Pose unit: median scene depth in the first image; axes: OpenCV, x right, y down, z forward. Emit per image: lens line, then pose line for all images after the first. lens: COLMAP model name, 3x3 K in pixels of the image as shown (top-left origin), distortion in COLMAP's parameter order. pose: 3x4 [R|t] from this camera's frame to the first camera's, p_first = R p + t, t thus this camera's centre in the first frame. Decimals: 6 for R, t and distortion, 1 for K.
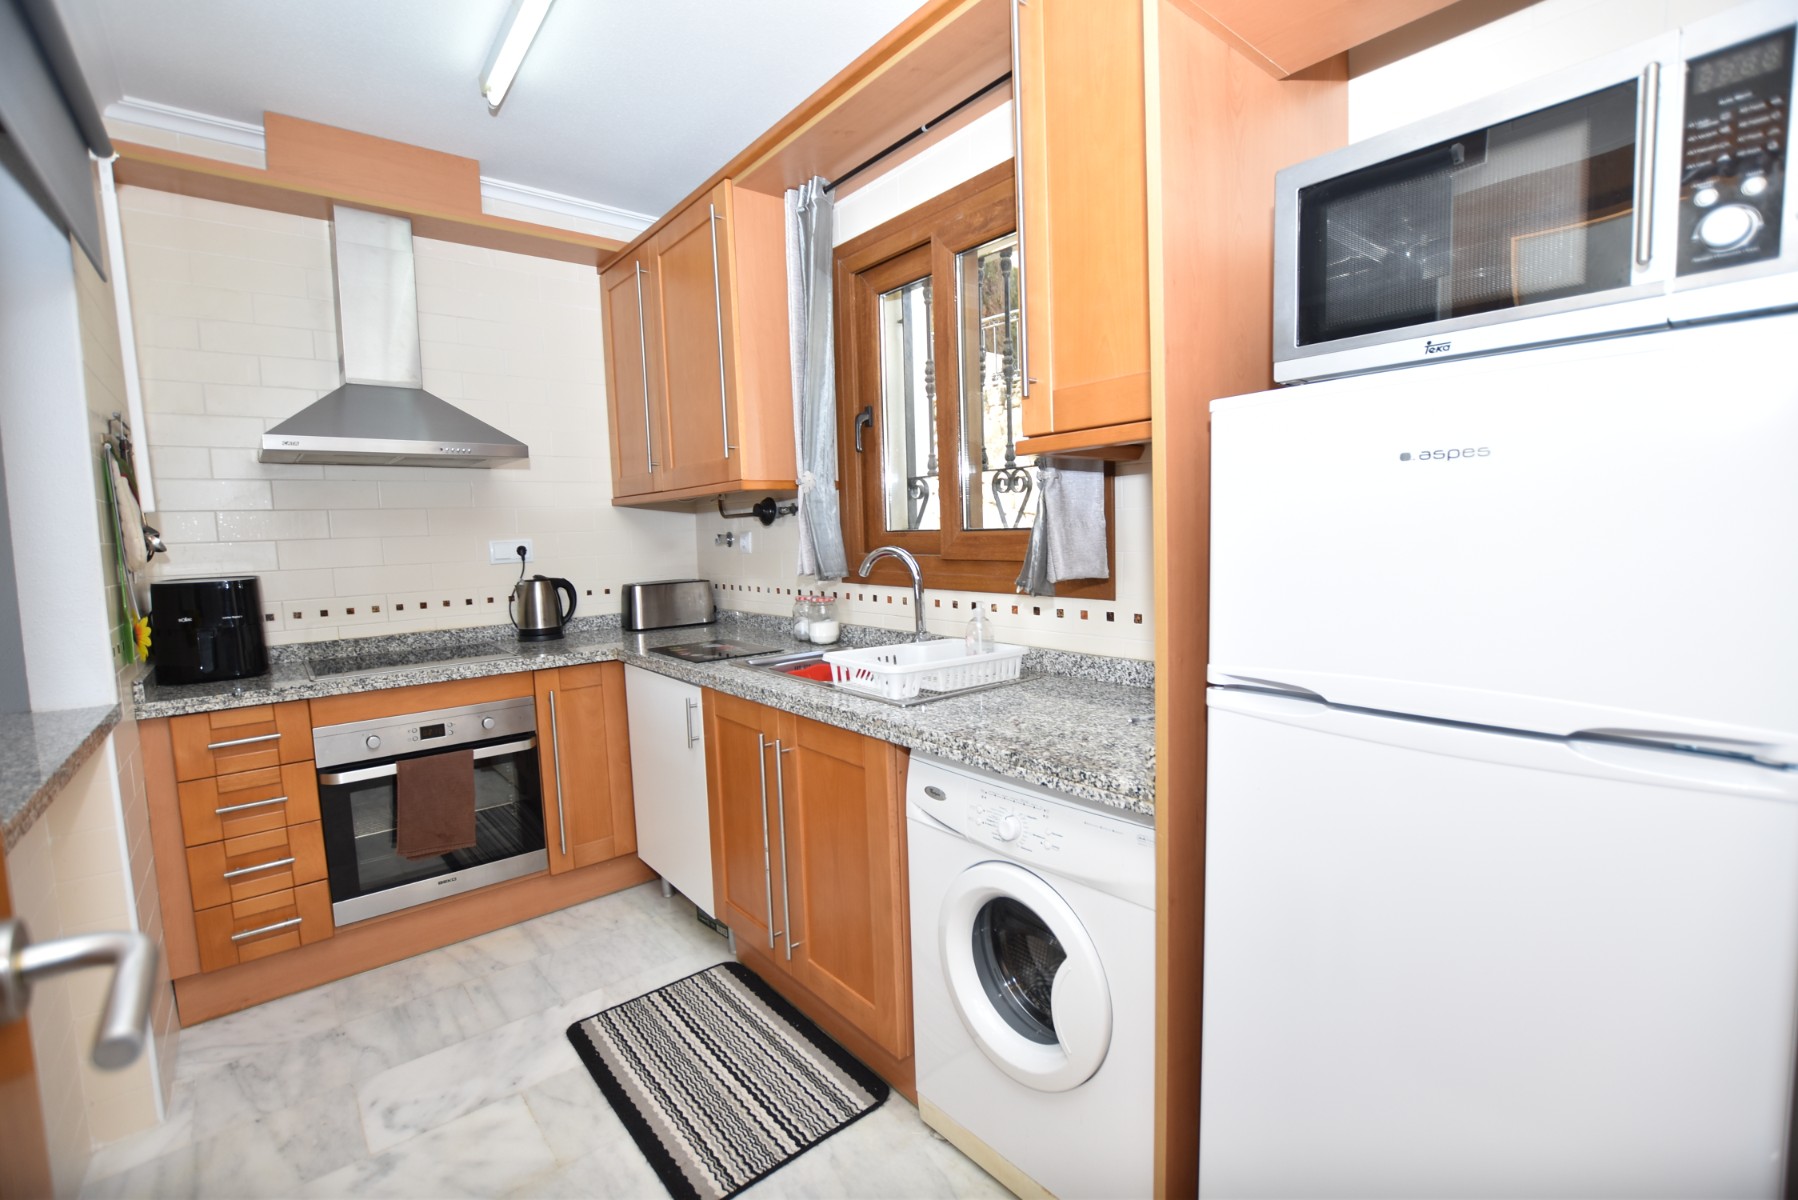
lens RADIAL K [[791.6, 0, 902.6], [0, 791.6, 604.2], [0, 0, 1]] dist [-0.034163, 0.004930]
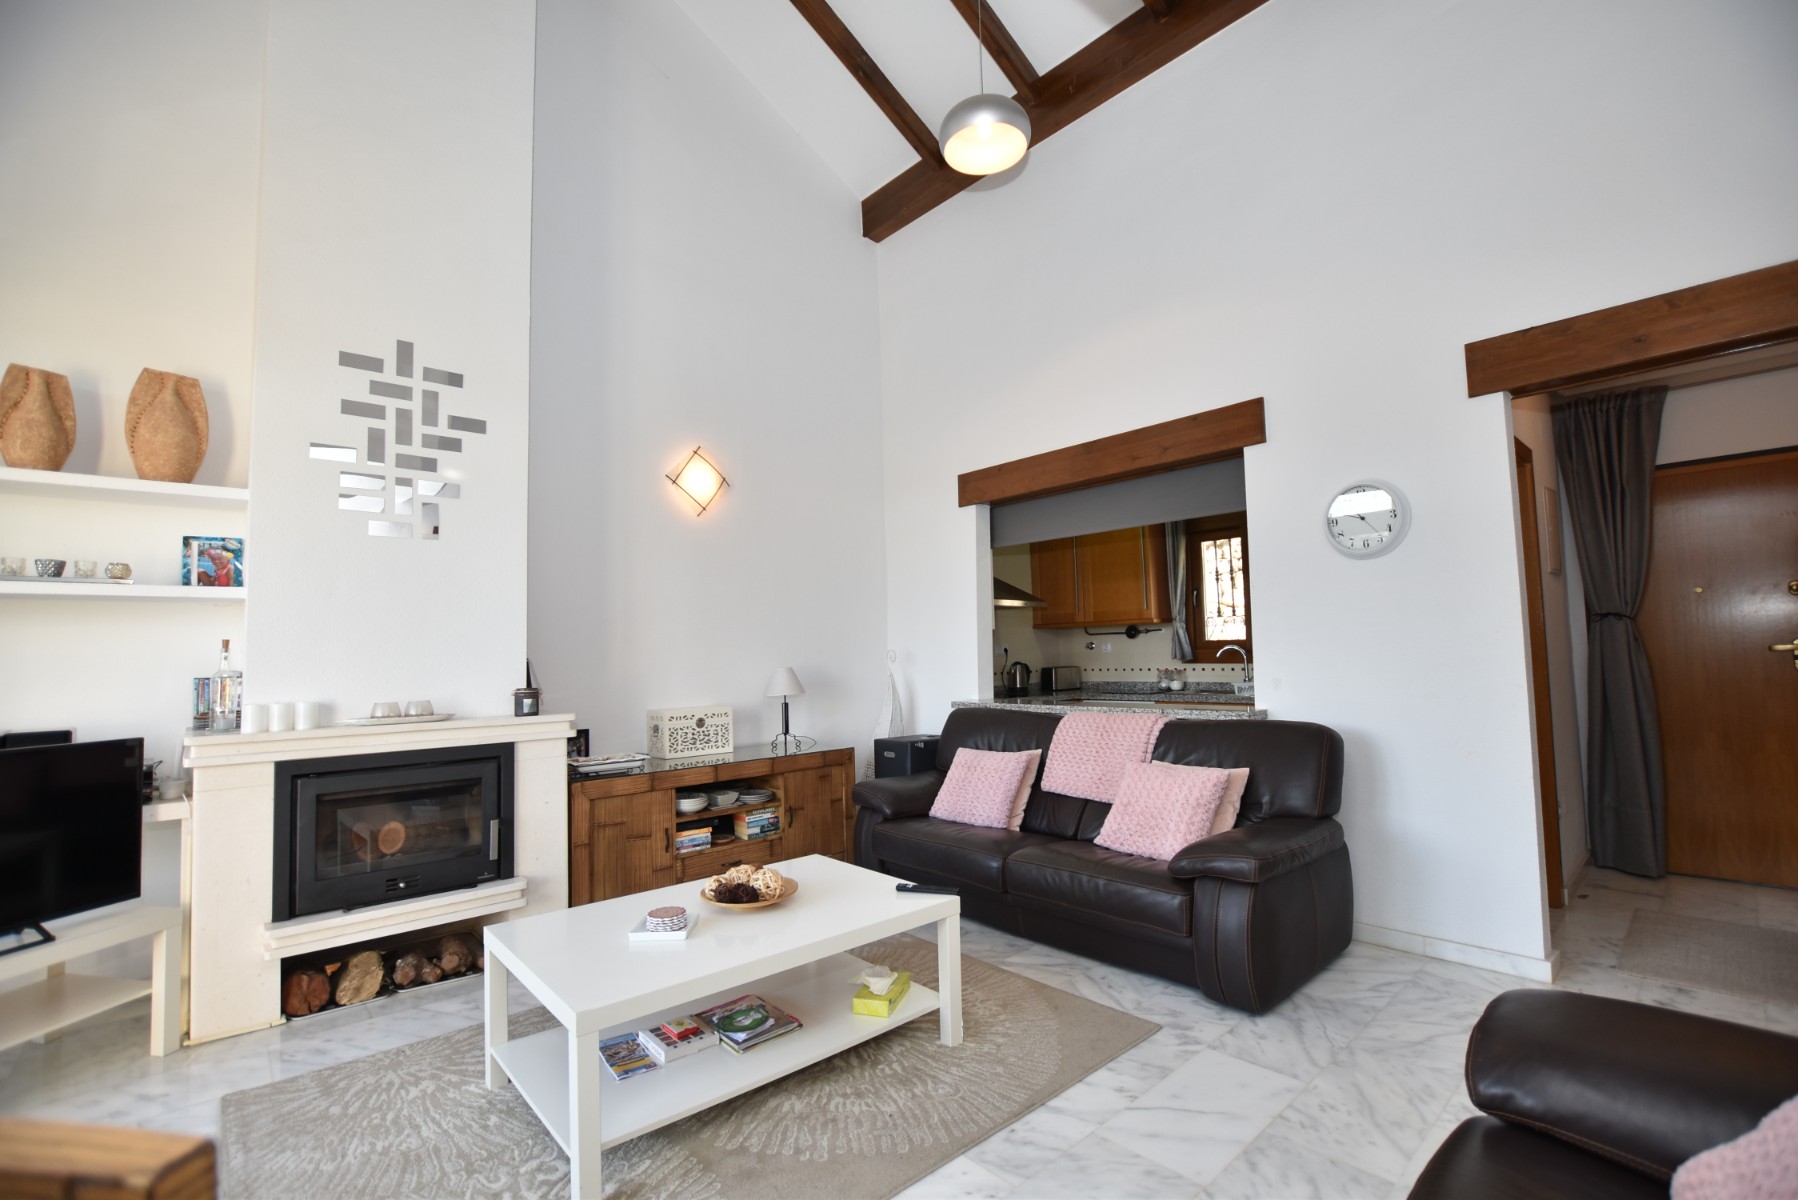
lens RADIAL K [[791.6, 0, 902.6], [0, 791.6, 604.2], [0, 0, 1]] dist [-0.034163, 0.004930]
pose [[0.999315, 0.006166, 0.036503, -0.907135], [-0.000361, 0.987609, -0.156937, 0.150441], [-0.037018, 0.156816, 0.986934, -1.148353]]
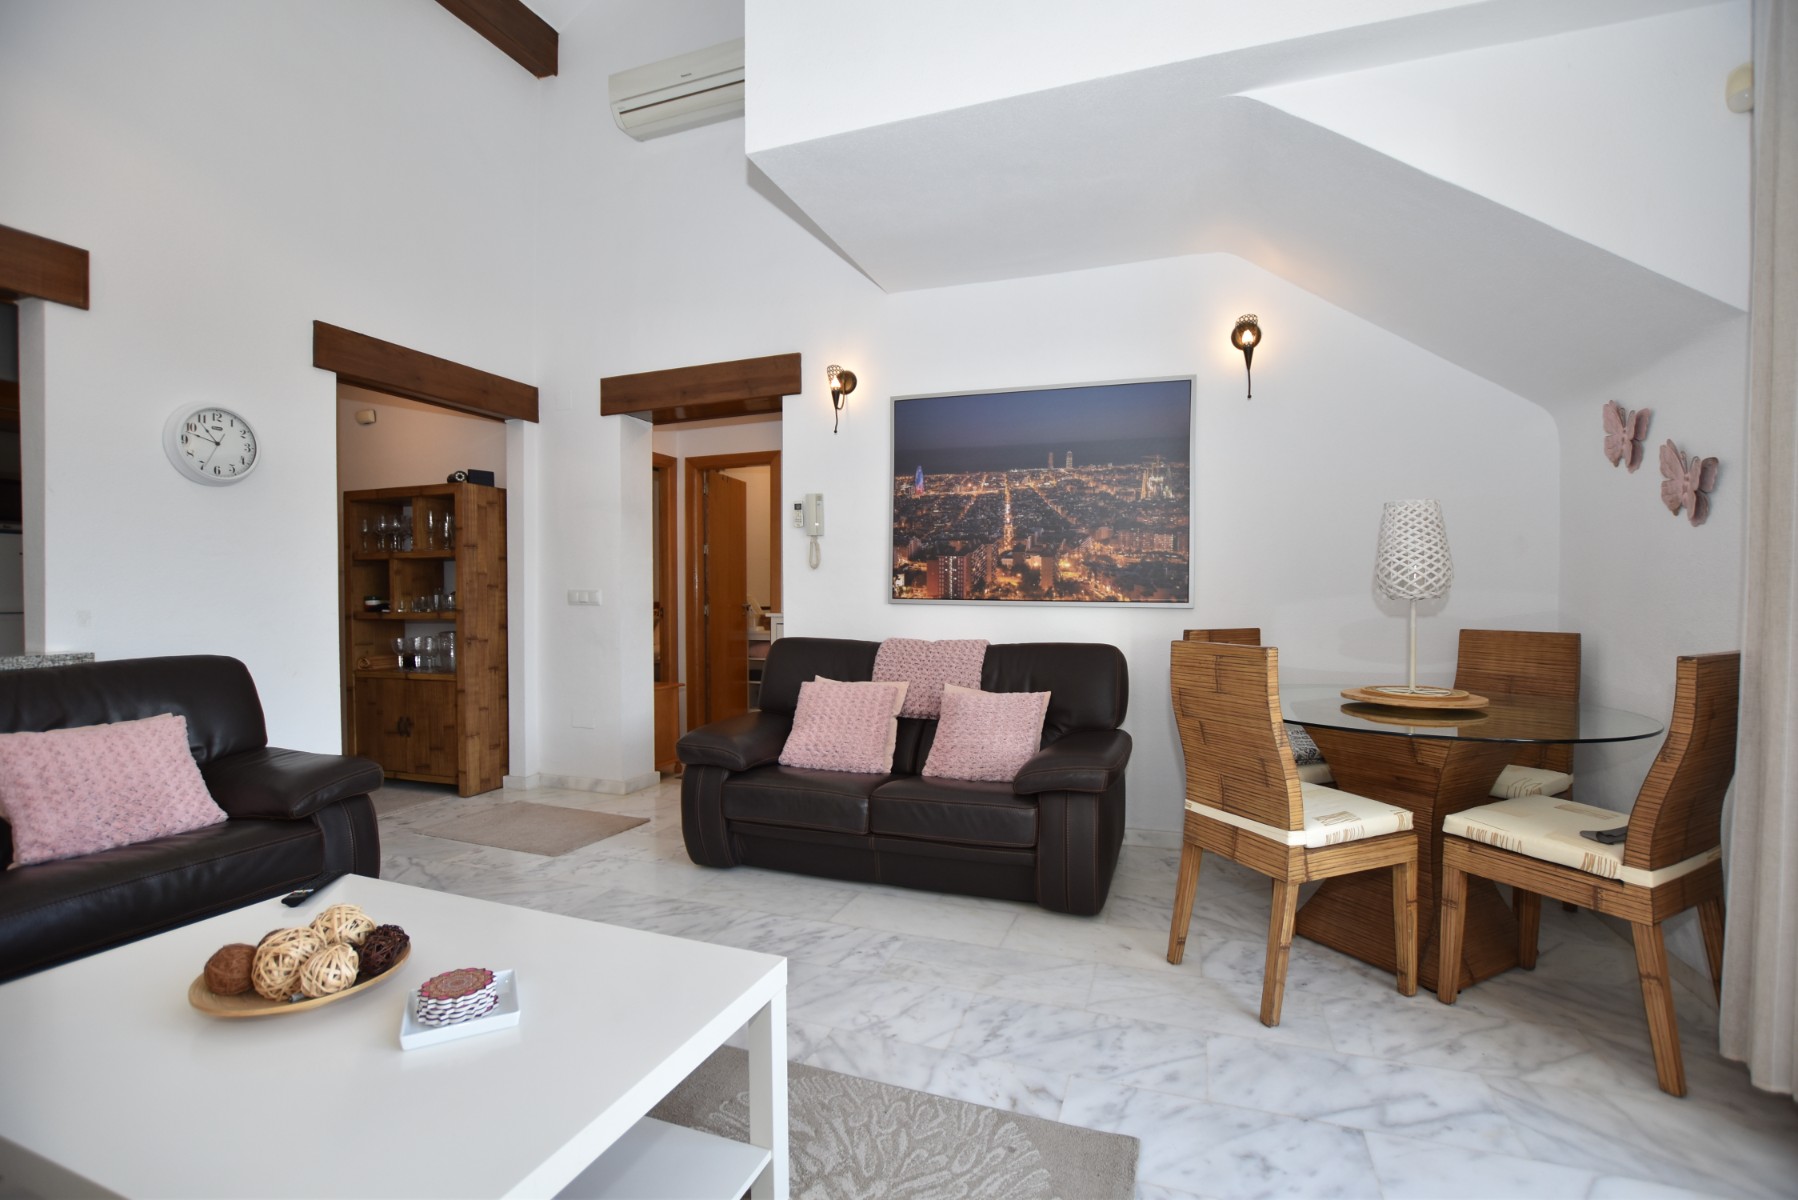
lens RADIAL K [[791.6, 0, 902.6], [0, 791.6, 604.2], [0, 0, 1]] dist [-0.034163, 0.004930]
pose [[-0.495378, 0.023248, 0.868367, -1.619045], [0.099078, 0.994631, 0.029893, 0.134800], [-0.863009, 0.100844, -0.495021, -0.329319]]
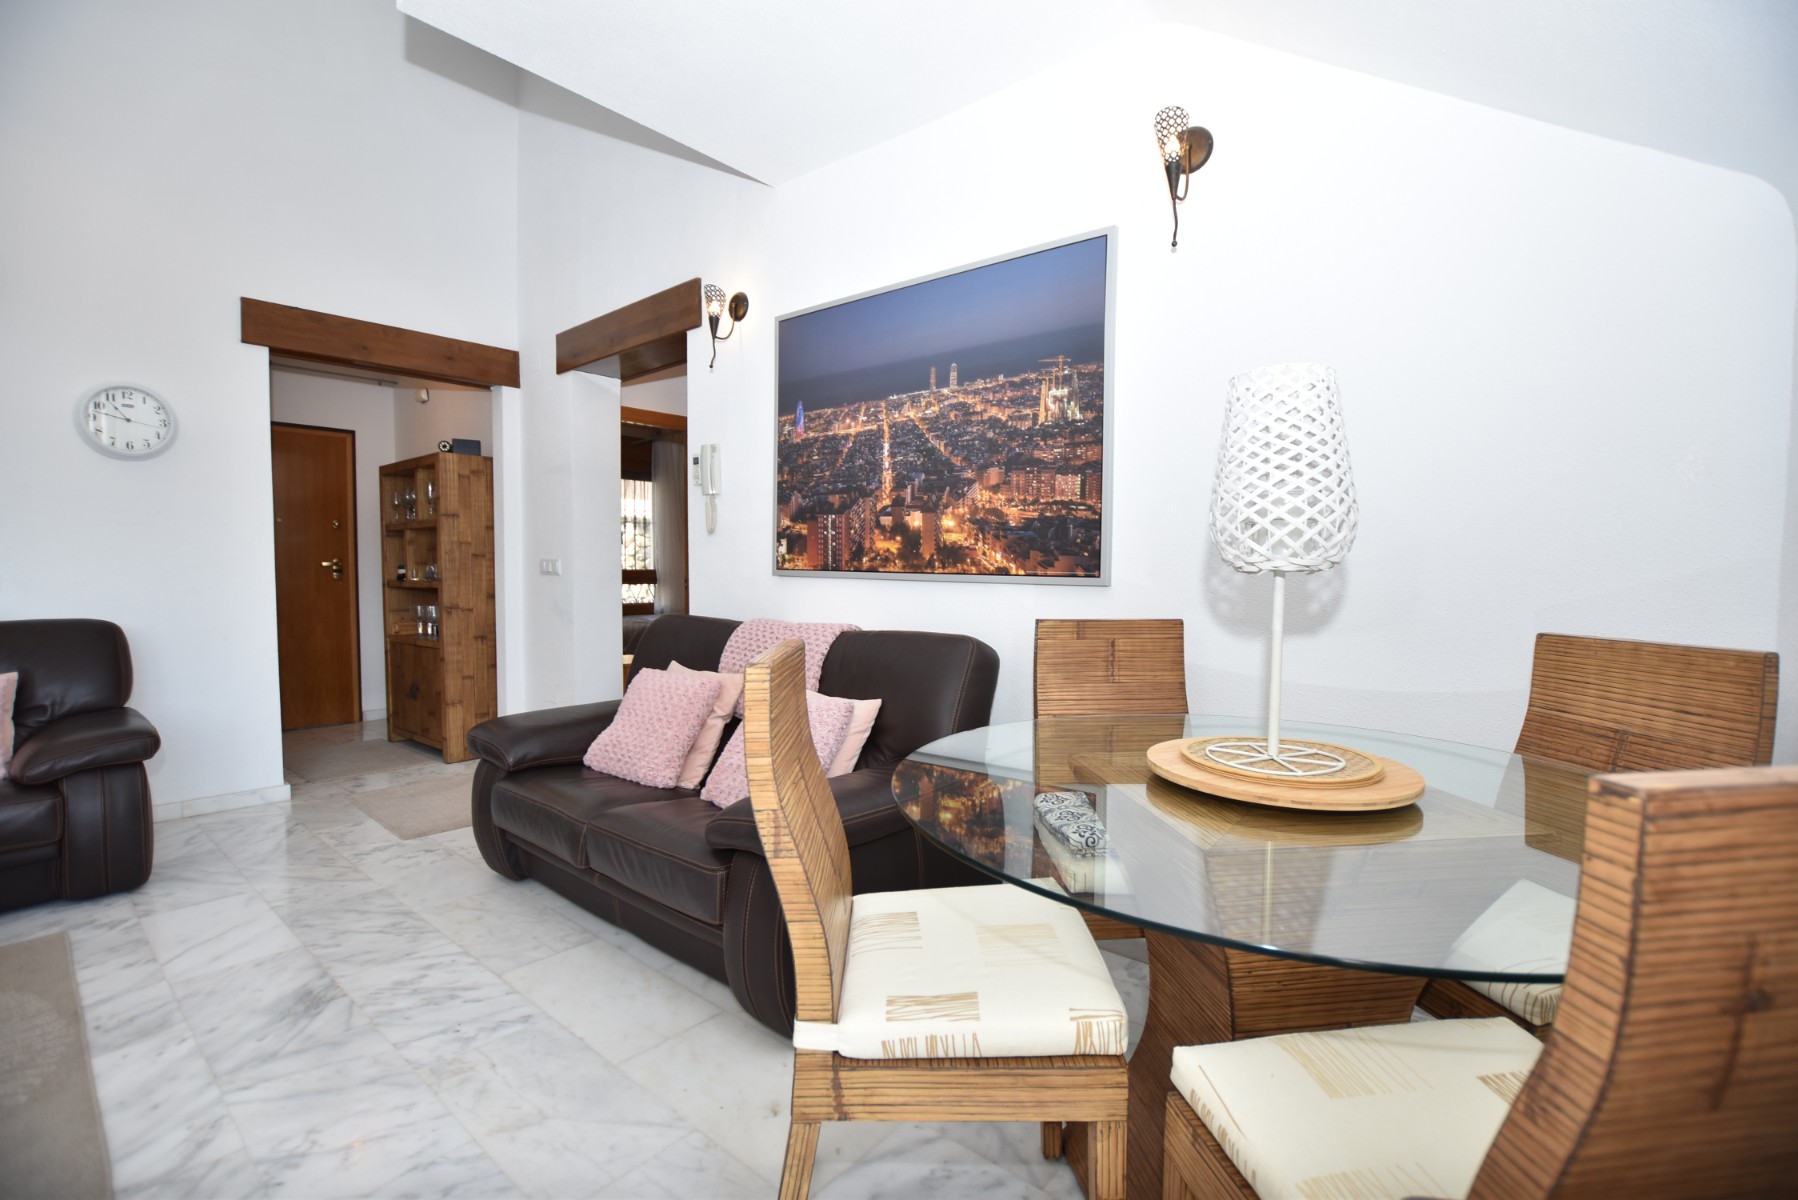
lens RADIAL K [[789.3, 0, 902.5], [0, 789.3, 604.2], [0, 0, 1]] dist [-0.033981, 0.004925]
pose [[-0.174059, -0.013172, 0.984647, -1.535259], [0.094486, 0.995074, 0.030014, 0.196812], [-0.980192, 0.098260, -0.171957, -0.976464]]
